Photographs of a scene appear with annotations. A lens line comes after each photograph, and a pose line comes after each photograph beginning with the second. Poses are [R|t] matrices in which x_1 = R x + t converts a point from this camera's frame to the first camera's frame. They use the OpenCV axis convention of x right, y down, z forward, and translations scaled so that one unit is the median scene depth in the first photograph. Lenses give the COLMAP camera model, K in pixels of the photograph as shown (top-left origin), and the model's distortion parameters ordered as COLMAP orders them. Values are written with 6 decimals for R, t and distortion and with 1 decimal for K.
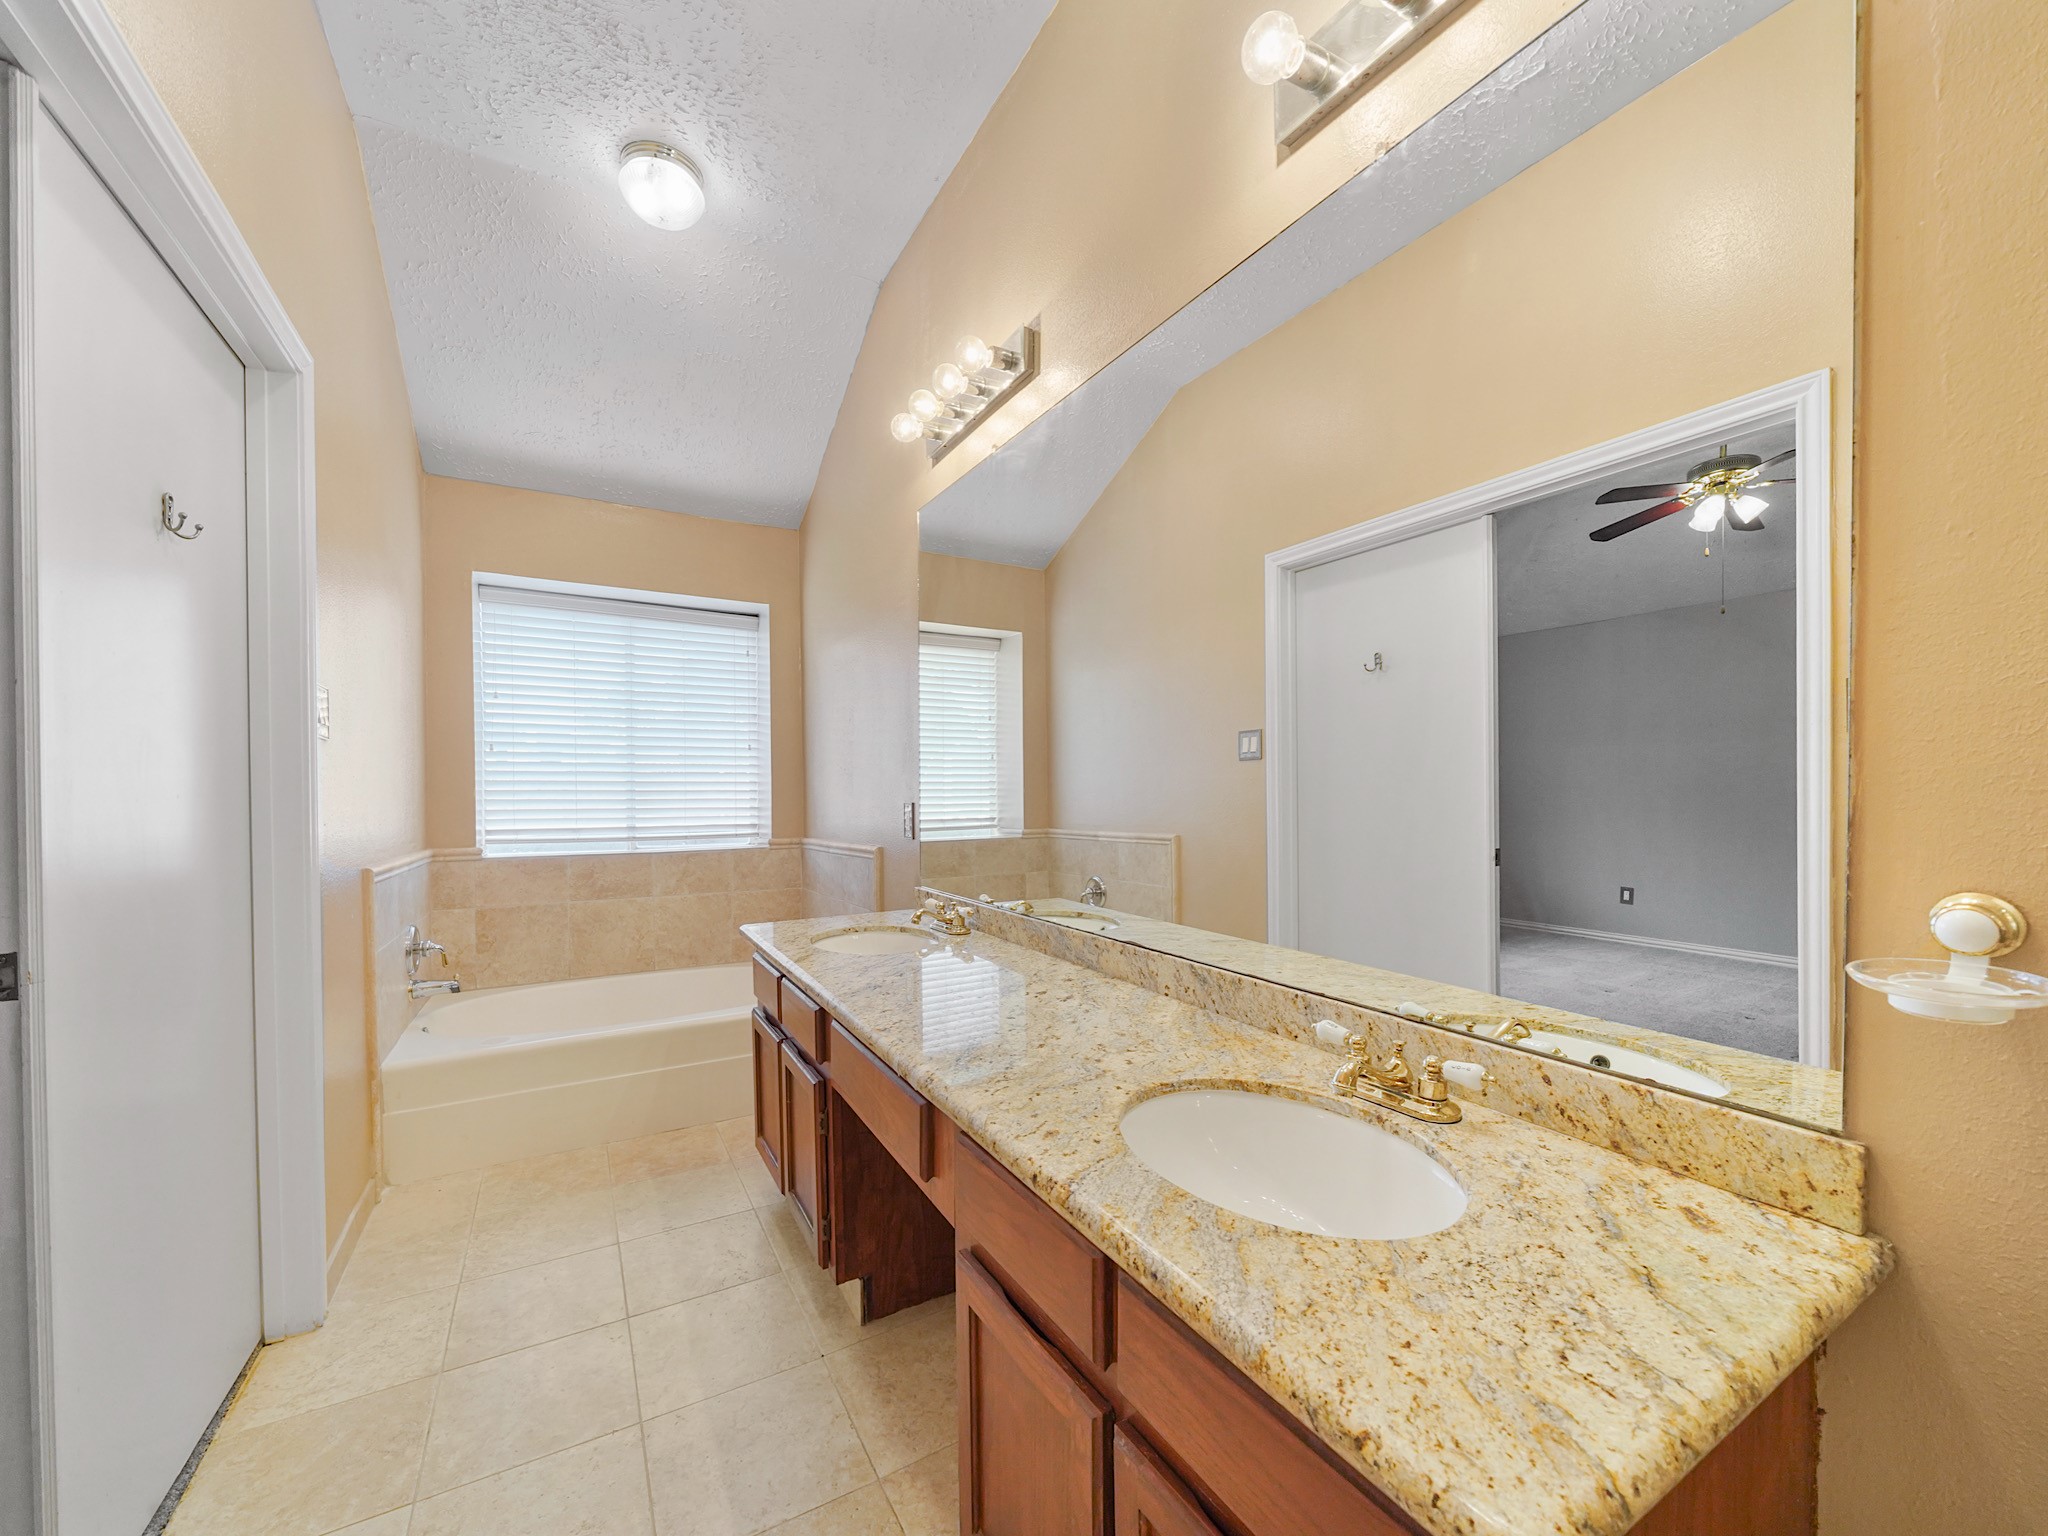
lens RADIAL K [[798.0, 0, 1031.8], [0, 798.0, 800.6], [0, 0, 1]] dist [-0.009500, -0.000325]
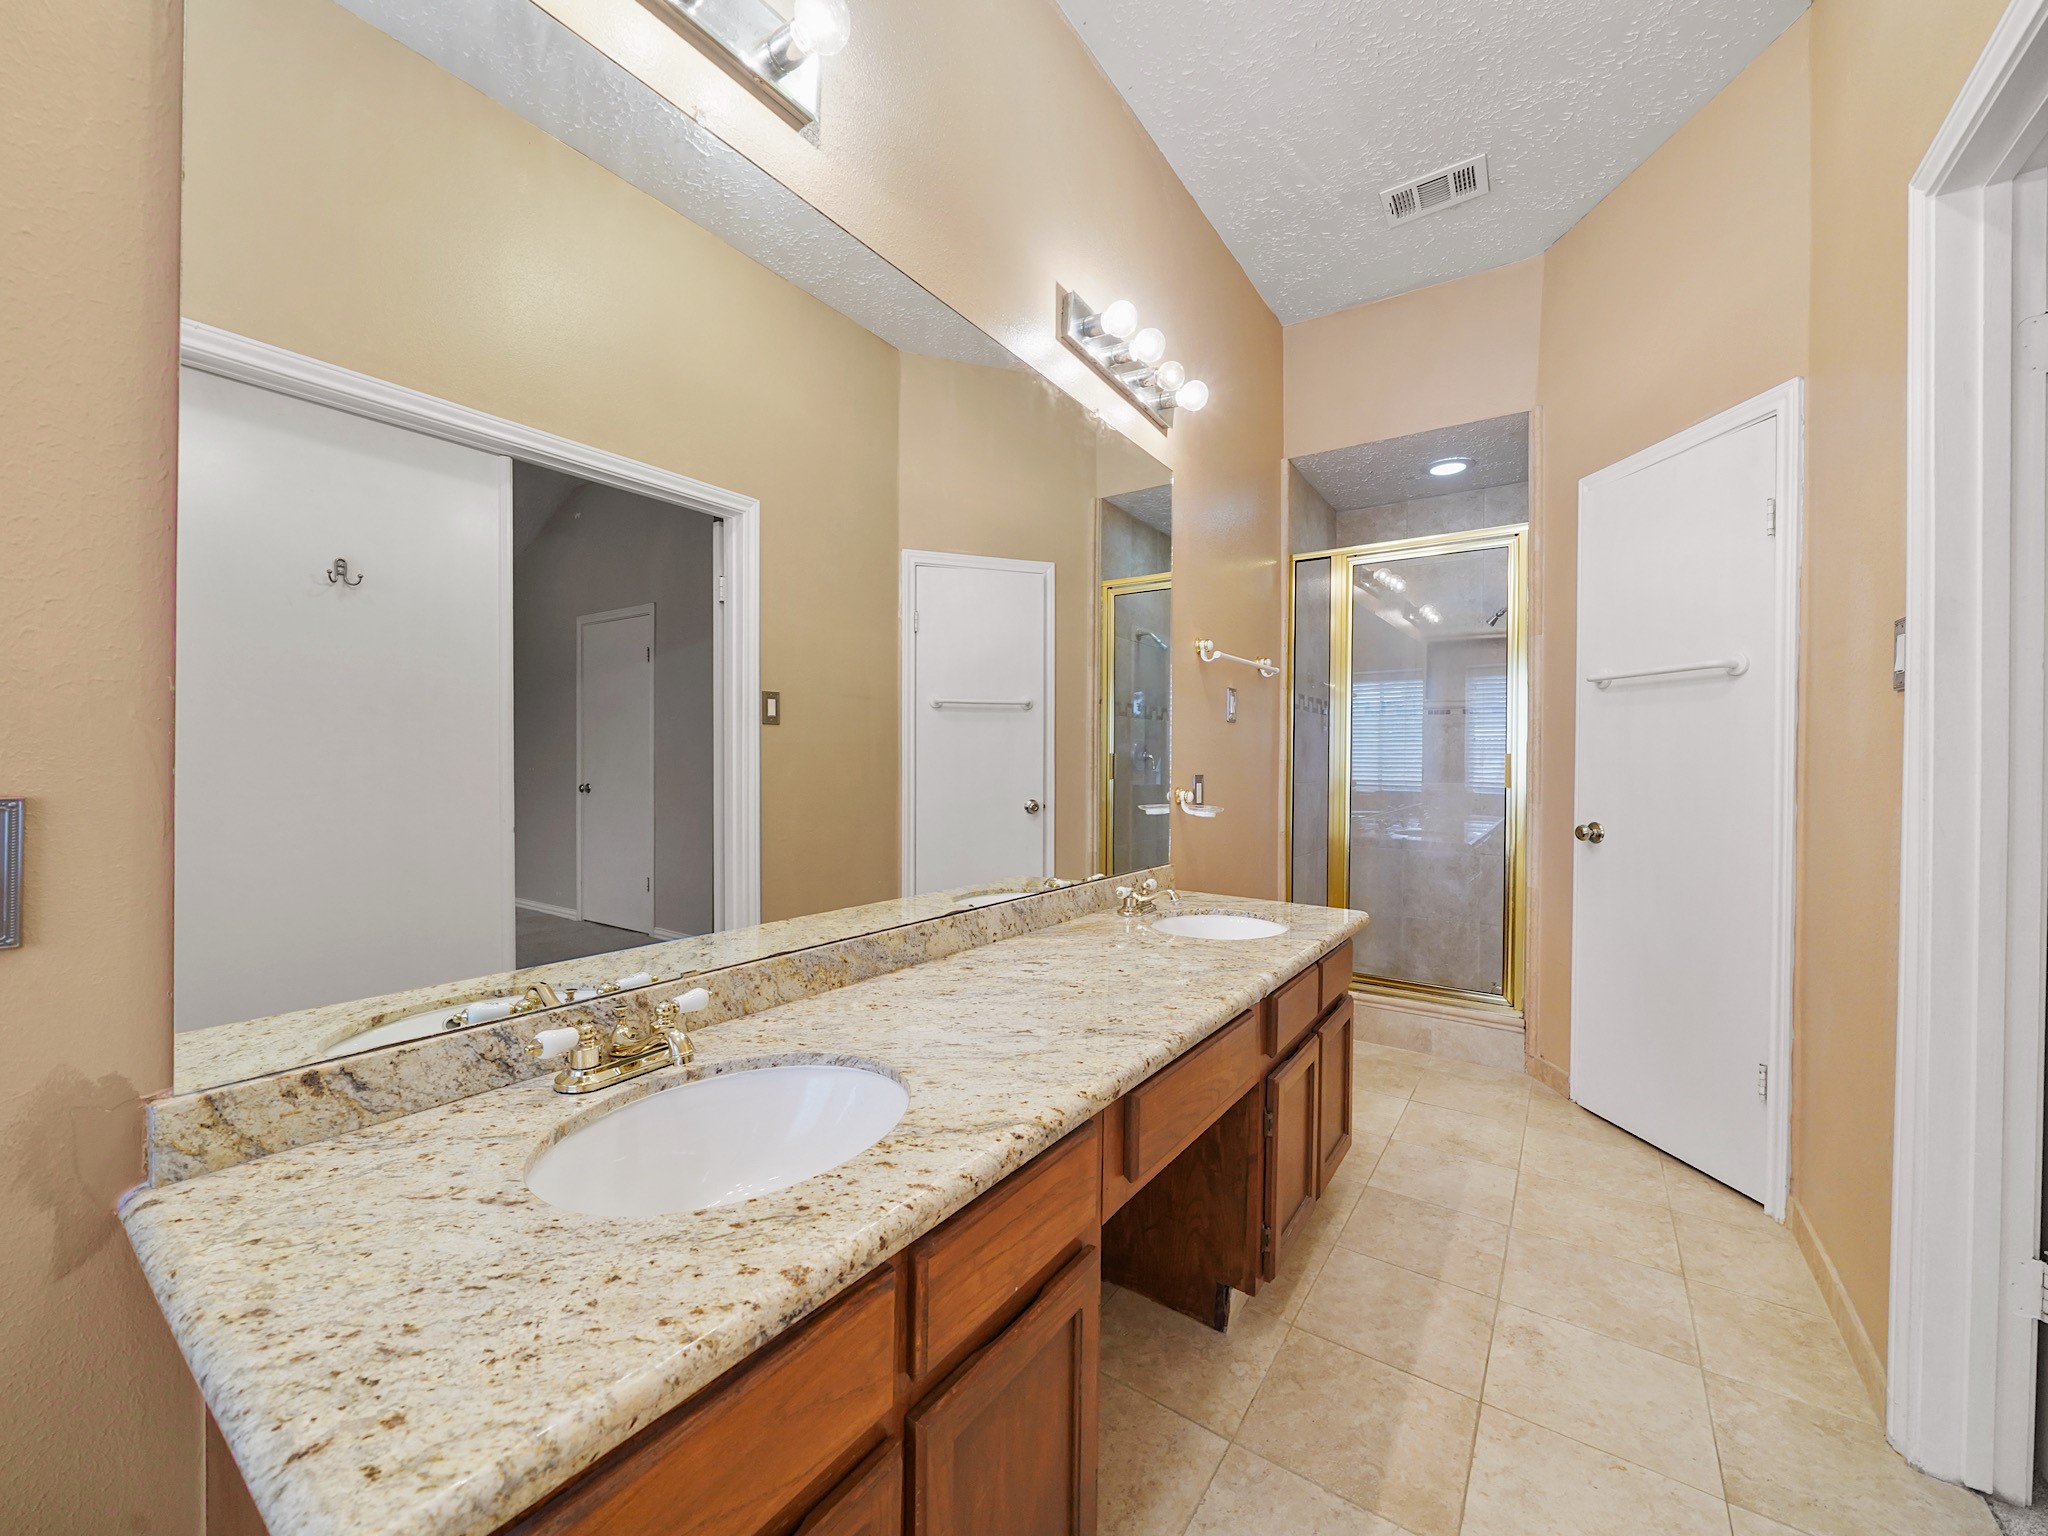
lens RADIAL K [[798.0, 0, 1024.1], [0, 798.0, 763.6], [0, 0, 1]] dist [-0.009500, -0.000325]
pose [[-0.417835, -0.000711, 0.908523, -0.792959], [0.006174, 0.999974, 0.003622, -0.007804], [-0.908502, 0.007122, -0.417820, 1.315770]]
